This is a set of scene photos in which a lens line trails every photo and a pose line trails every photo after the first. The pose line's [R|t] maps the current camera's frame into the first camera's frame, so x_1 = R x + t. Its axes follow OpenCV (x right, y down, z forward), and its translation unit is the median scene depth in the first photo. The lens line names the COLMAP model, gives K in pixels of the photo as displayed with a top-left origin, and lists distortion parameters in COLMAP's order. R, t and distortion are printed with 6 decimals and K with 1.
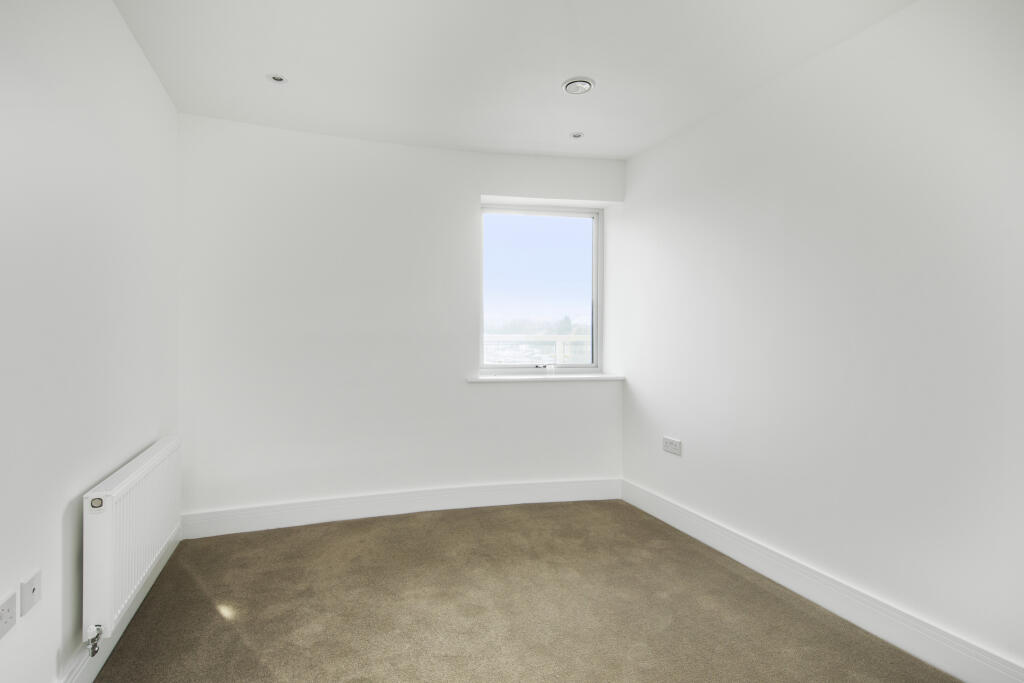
lens RADIAL K [[499.4, 0, 511.2], [0, 499.4, 337.9], [0, 0, 1]] dist [-0.001968, 0.002216]
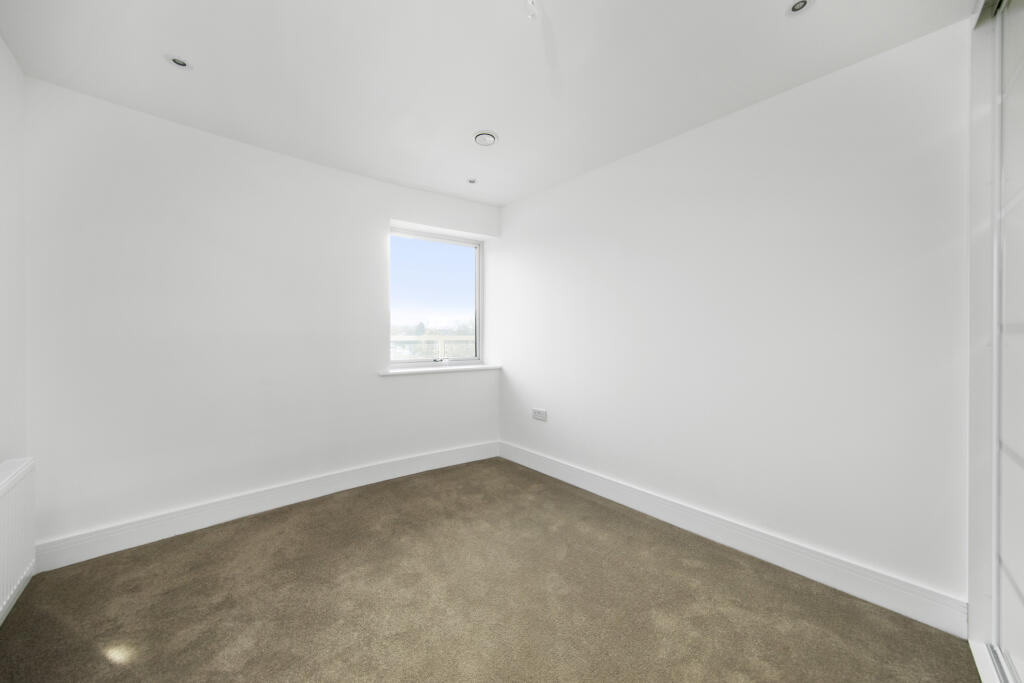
lens RADIAL K [[347.1, 0, 516.2], [0, 347.1, 338.6], [0, 0, 1]] dist [0.002068, -0.001259]
pose [[0.928535, -0.007723, 0.371164, -0.117223], [0.006567, 0.999969, 0.004378, -0.001865], [-0.371186, -0.001628, 0.928557, 0.147590]]
